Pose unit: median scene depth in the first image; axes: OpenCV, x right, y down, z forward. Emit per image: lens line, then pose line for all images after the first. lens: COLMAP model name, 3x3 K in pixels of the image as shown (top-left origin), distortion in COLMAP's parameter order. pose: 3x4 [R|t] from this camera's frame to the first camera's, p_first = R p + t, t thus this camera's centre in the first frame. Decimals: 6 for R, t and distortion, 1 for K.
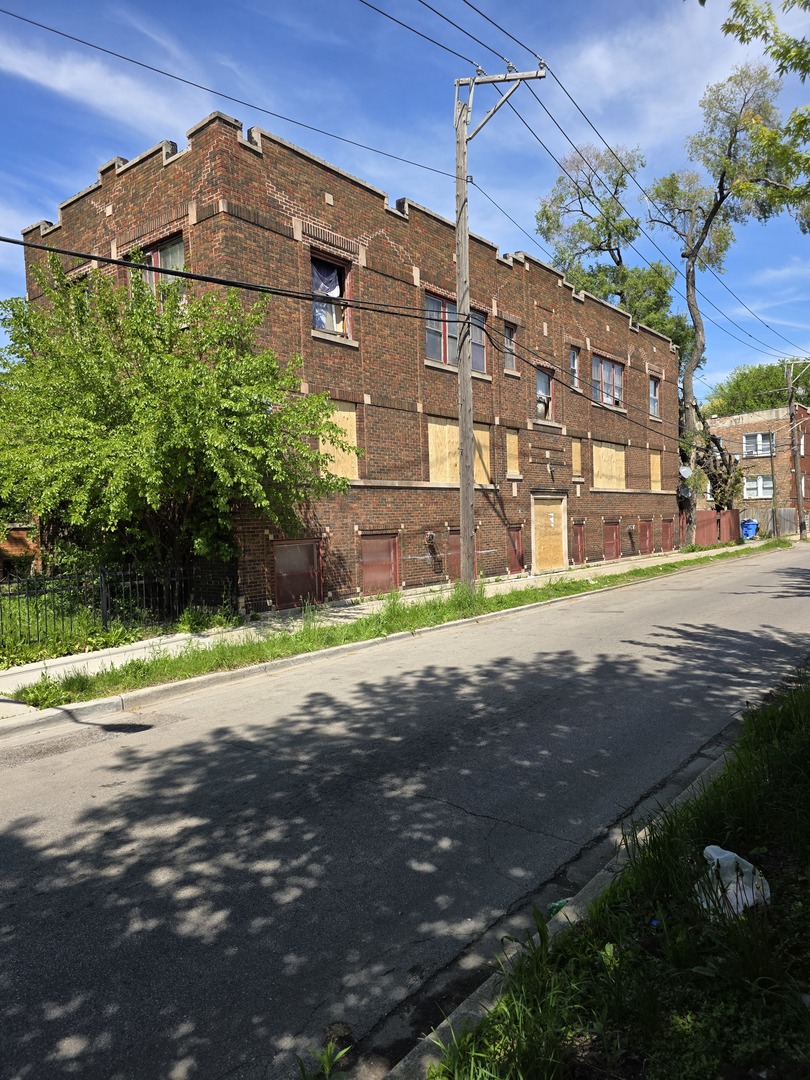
lens RADIAL K [[722.6, 0, 406.5], [0, 722.6, 532.3], [0, 0, 1]] dist [0.045164, -0.041868]
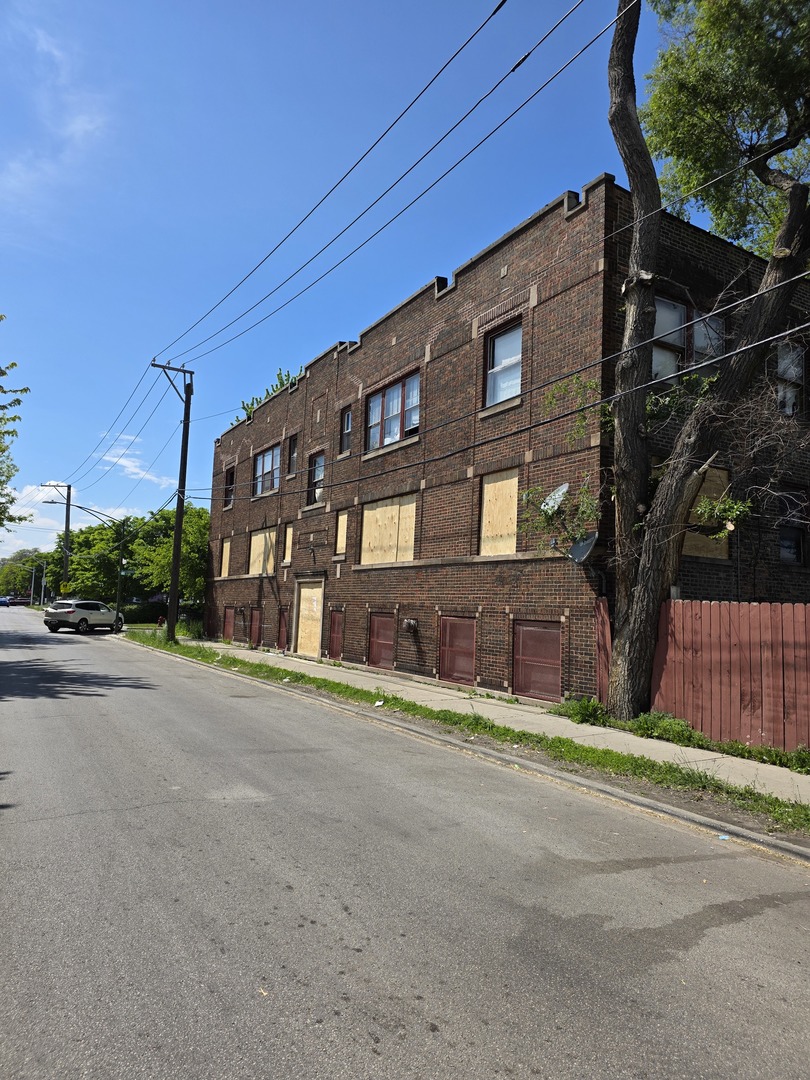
lens RADIAL K [[722.6, 0, 412.3], [0, 722.6, 527.8], [0, 0, 1]] dist [0.045164, -0.041868]
pose [[-0.352423, -0.100766, -0.930400, 0.996687], [-0.052802, 0.994744, -0.087734, -0.038272], [0.934350, 0.018208, -0.355891, 1.379995]]
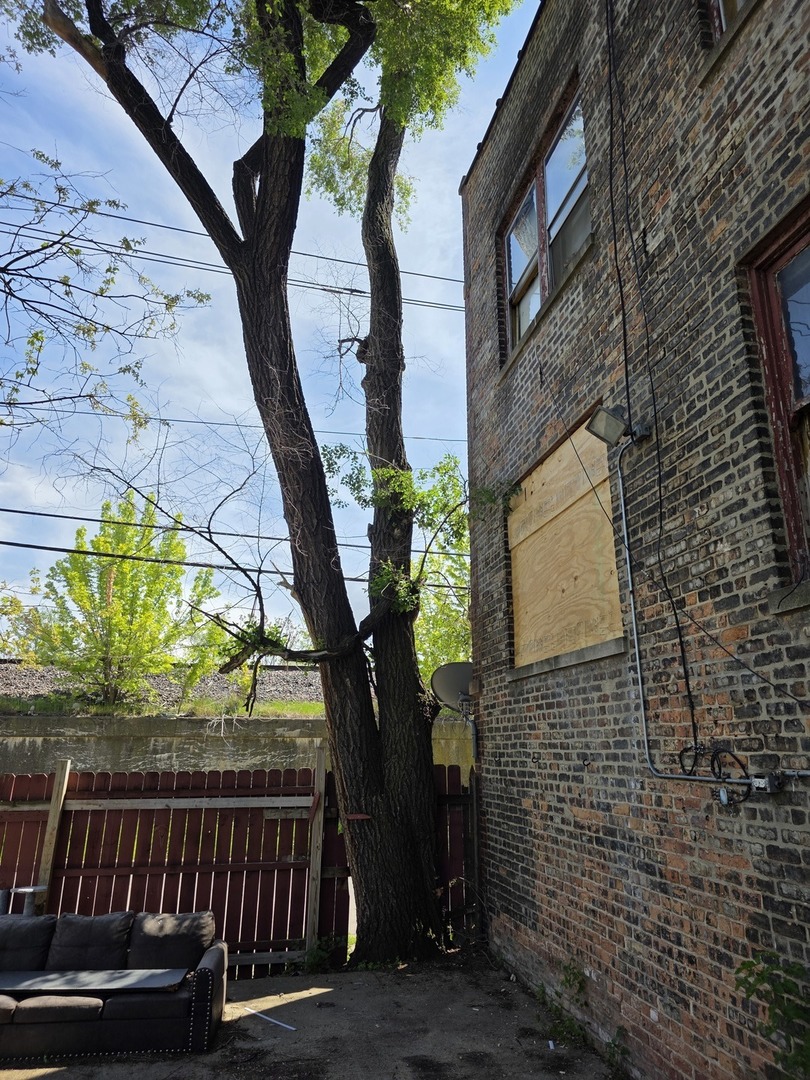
lens RADIAL K [[722.6, 0, 407.4], [0, 722.6, 534.5], [0, 0, 1]] dist [0.045164, -0.041868]
pose [[-0.786016, 0.194605, 0.586778, 0.334710], [0.025931, 0.958705, -0.283218, -0.048592], [-0.617662, -0.207398, -0.758603, 1.589623]]
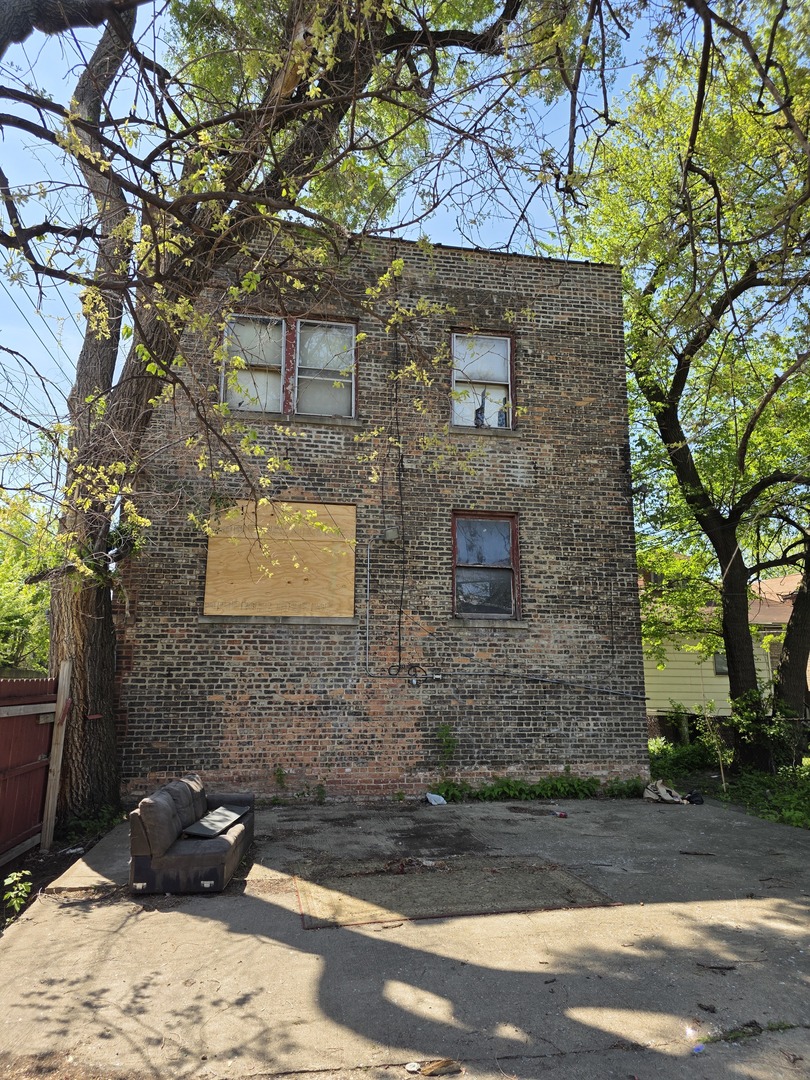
lens RADIAL K [[722.6, 0, 408.8], [0, 722.6, 530.2], [0, 0, 1]] dist [0.045164, -0.041868]
pose [[-0.644898, -0.143142, -0.750745, 0.707862], [-0.002804, 0.982741, -0.184967, -0.047030], [0.764264, -0.117180, -0.634169, 1.705999]]
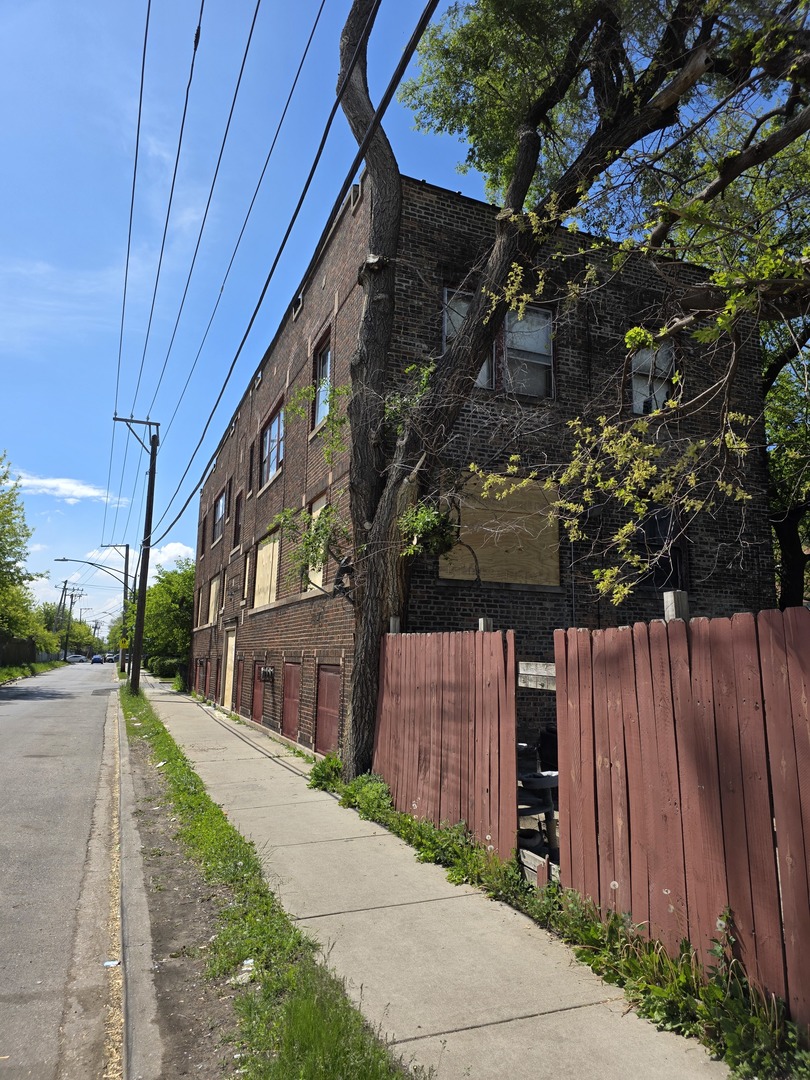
lens RADIAL K [[722.6, 0, 407.6], [0, 722.6, 526.2], [0, 0, 1]] dist [0.045164, -0.041868]
pose [[-0.482465, -0.145106, -0.863812, 0.851784], [-0.026932, 0.988174, -0.150955, -0.040610], [0.875501, -0.049566, -0.480667, 1.545315]]
